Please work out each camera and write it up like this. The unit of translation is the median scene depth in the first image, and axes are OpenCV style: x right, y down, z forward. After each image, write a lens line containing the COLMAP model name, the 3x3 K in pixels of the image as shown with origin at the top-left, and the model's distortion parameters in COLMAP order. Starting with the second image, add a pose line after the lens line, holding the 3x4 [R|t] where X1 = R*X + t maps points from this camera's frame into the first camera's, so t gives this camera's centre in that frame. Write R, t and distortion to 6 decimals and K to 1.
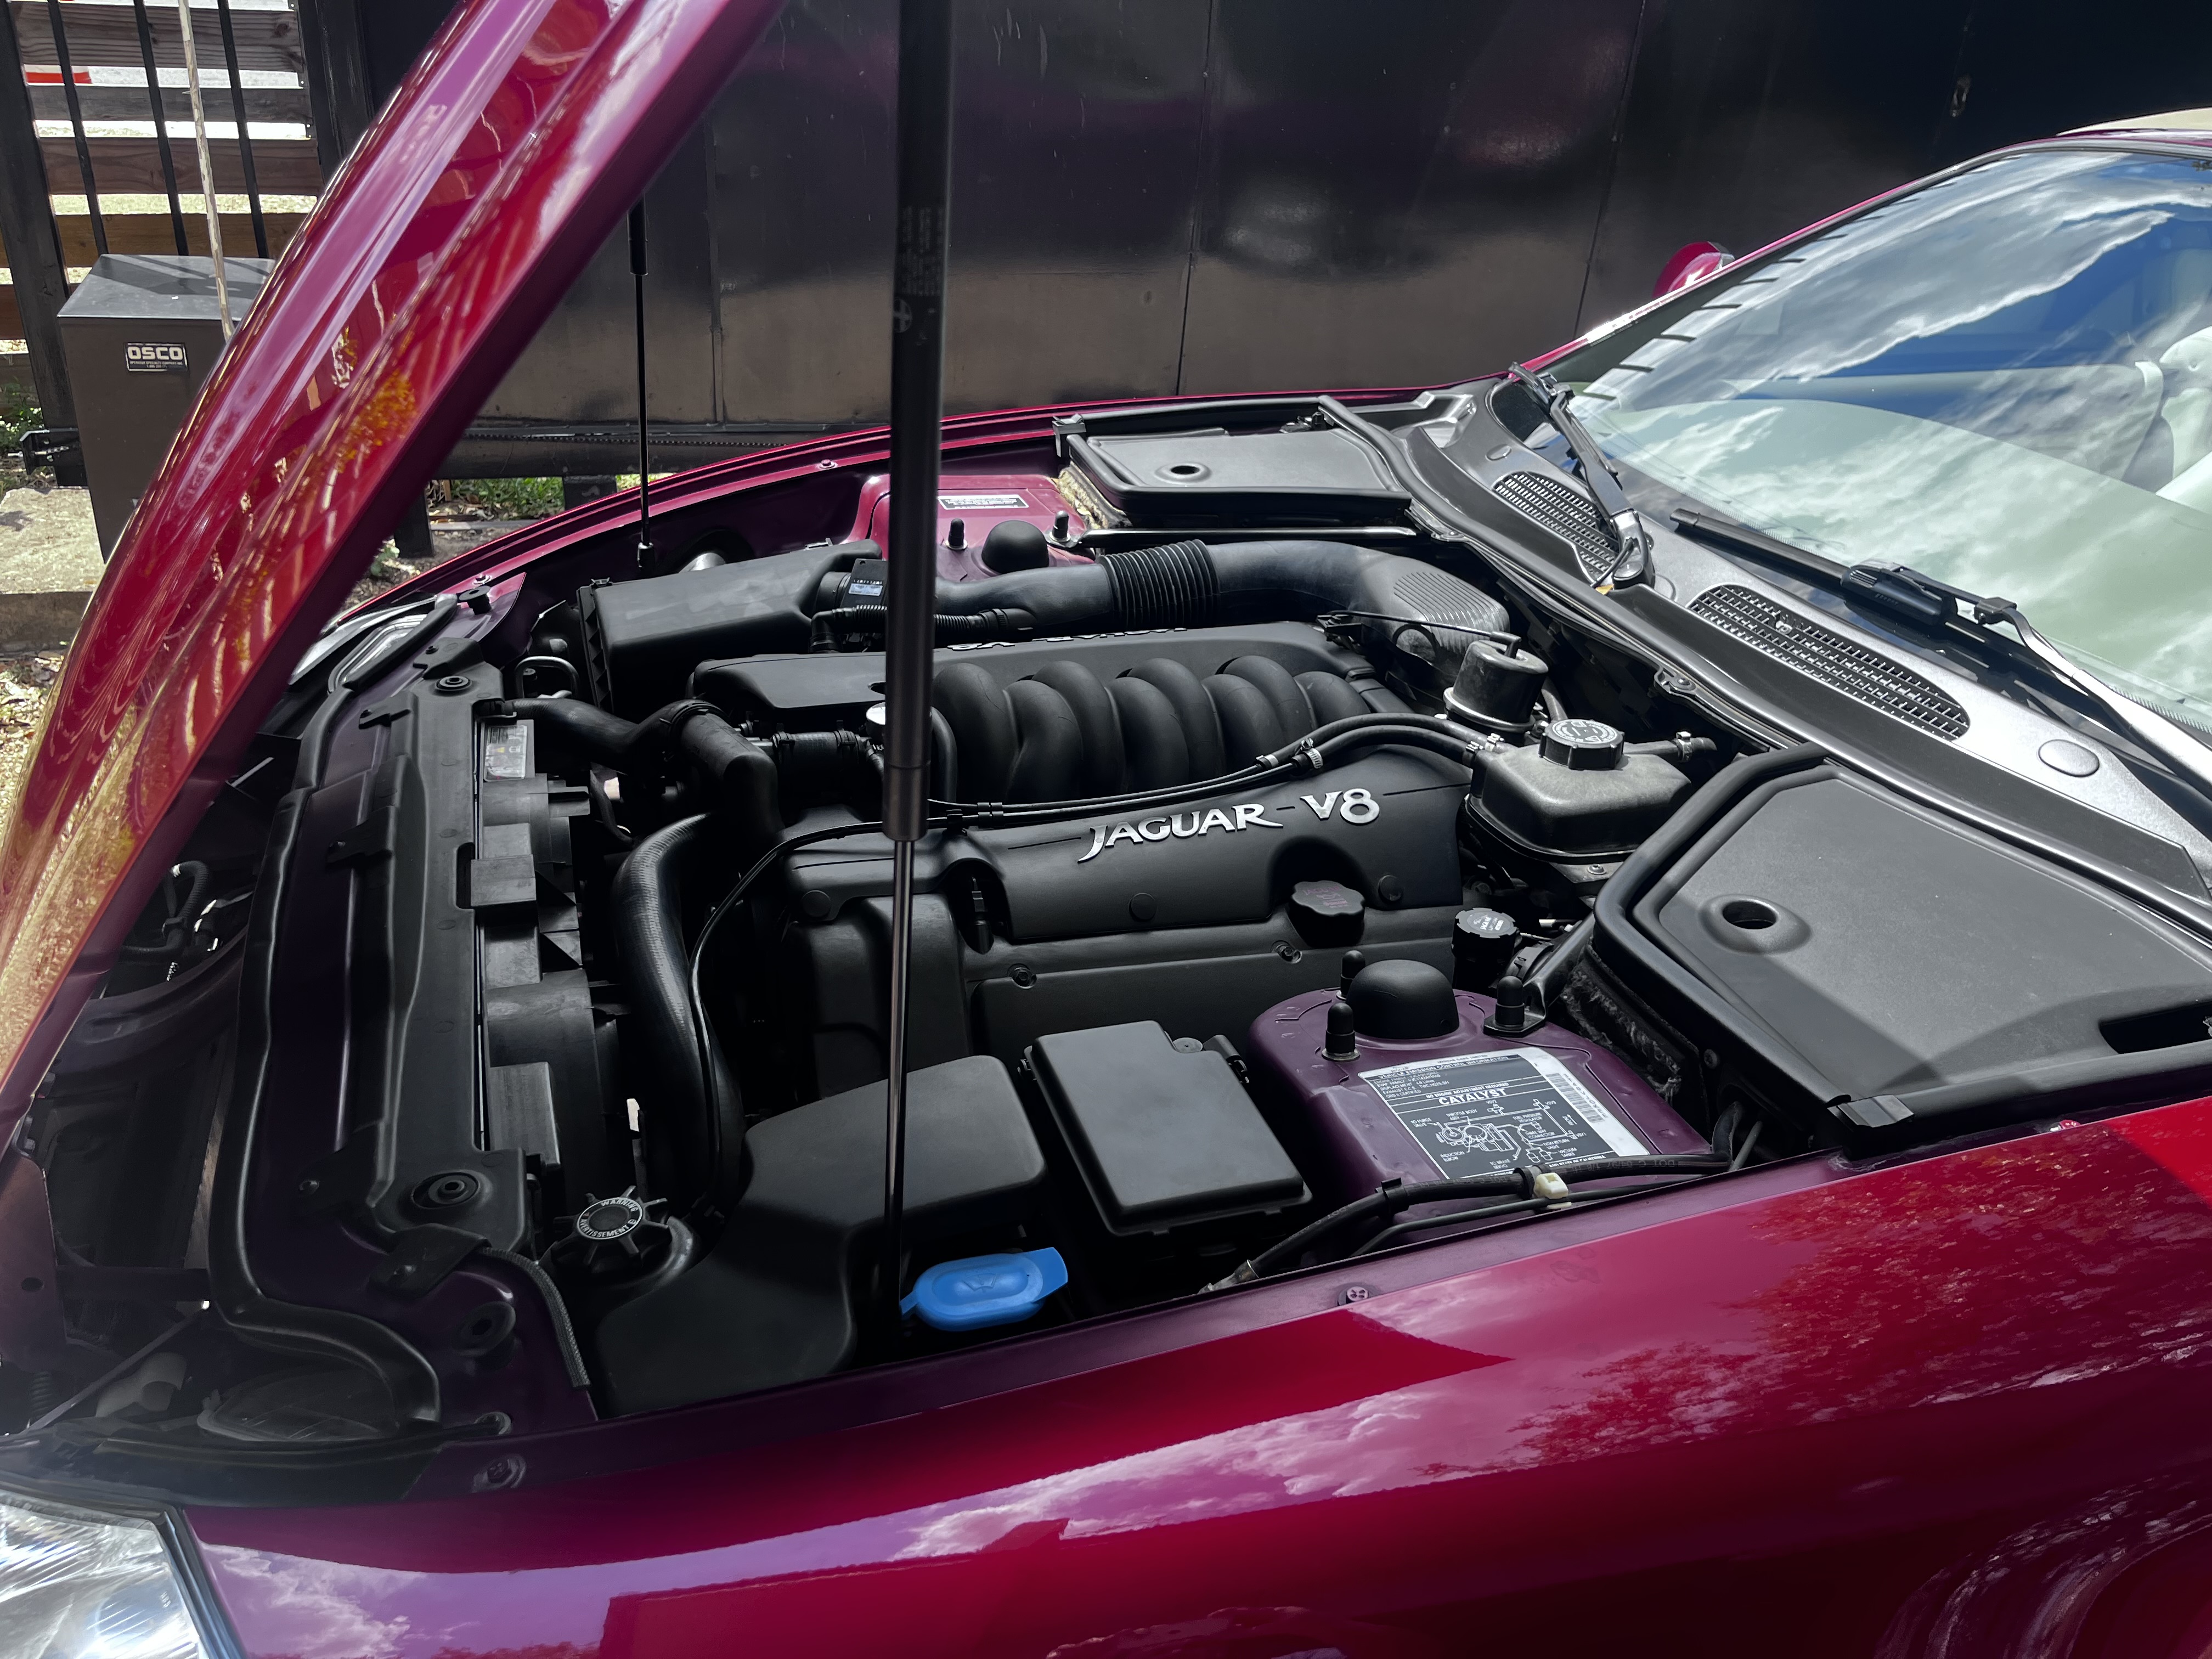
lens RADIAL K [[1656.4, 0, 1106.0], [0, 1656.4, 829.5], [0, 0, 1]] dist [0.050686, -0.067136]
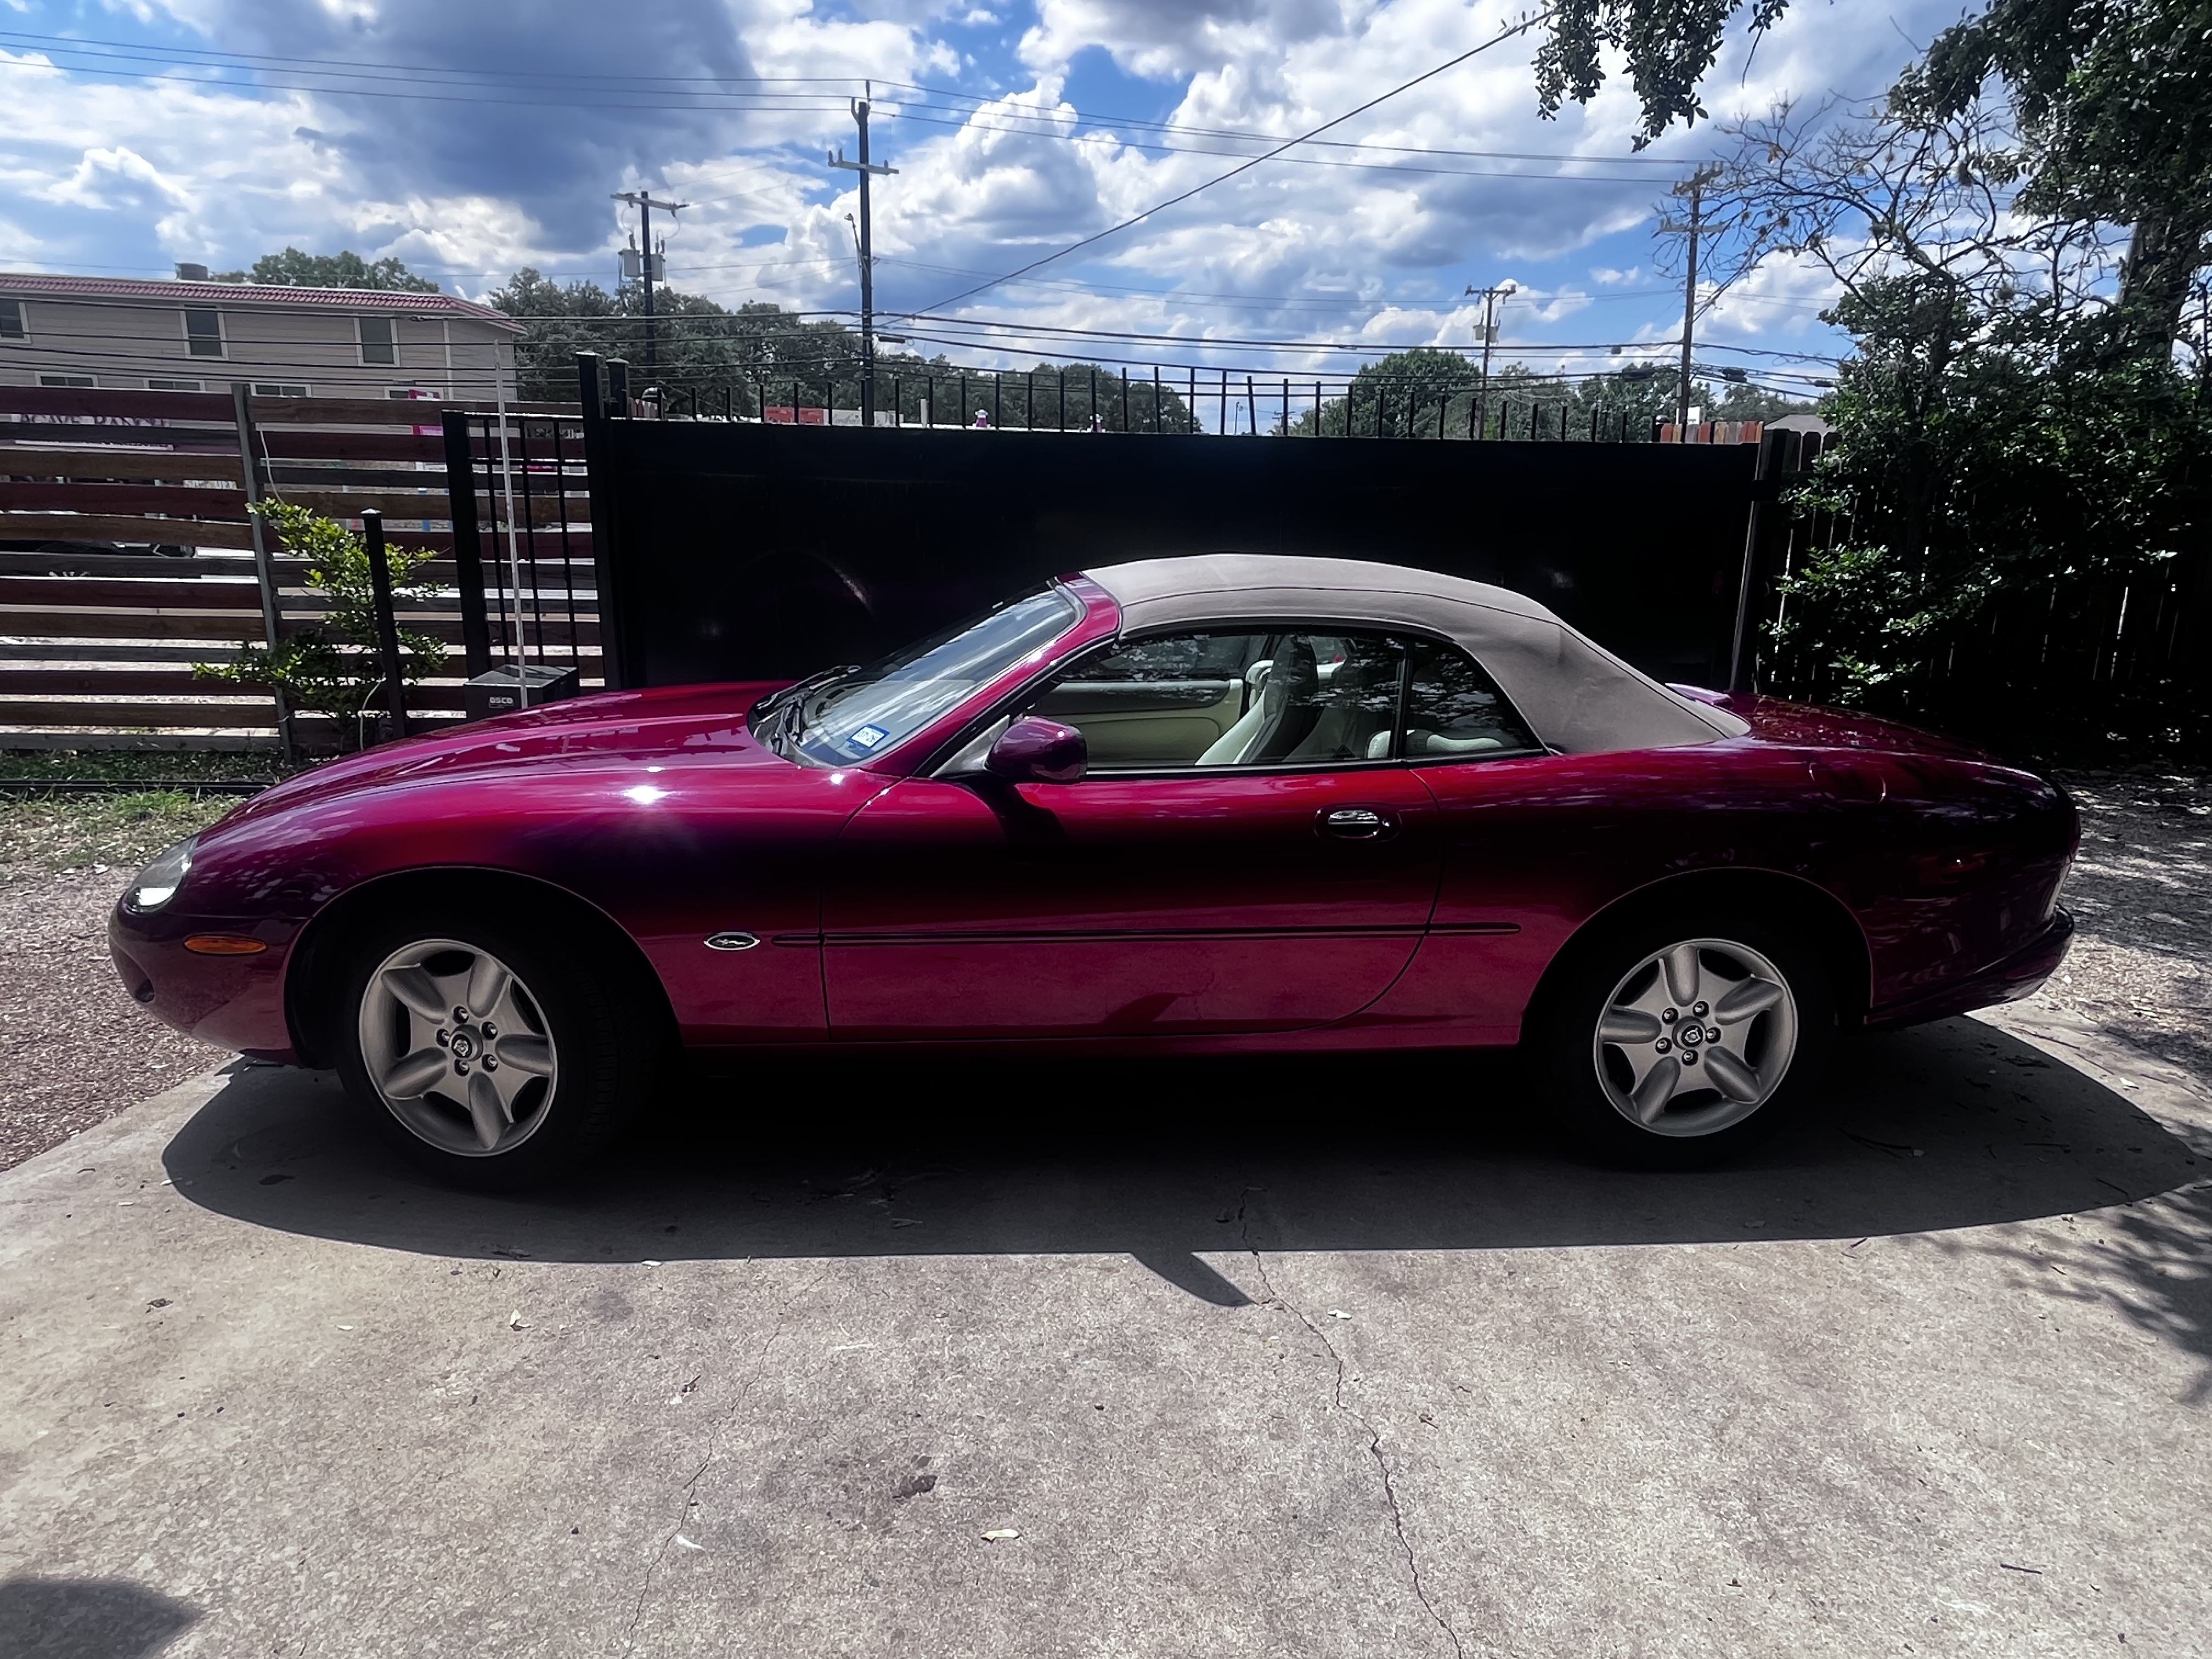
lens RADIAL K [[1307.4, 0, 1106.0], [0, 1307.4, 829.5], [0, 0, 1]] dist [-0.014773, 0.000248]
pose [[0.971398, 0.006381, -0.237372, 1.387615], [-0.064475, 0.969173, -0.237797, 0.522092], [0.228537, 0.246300, 0.941864, -0.947502]]
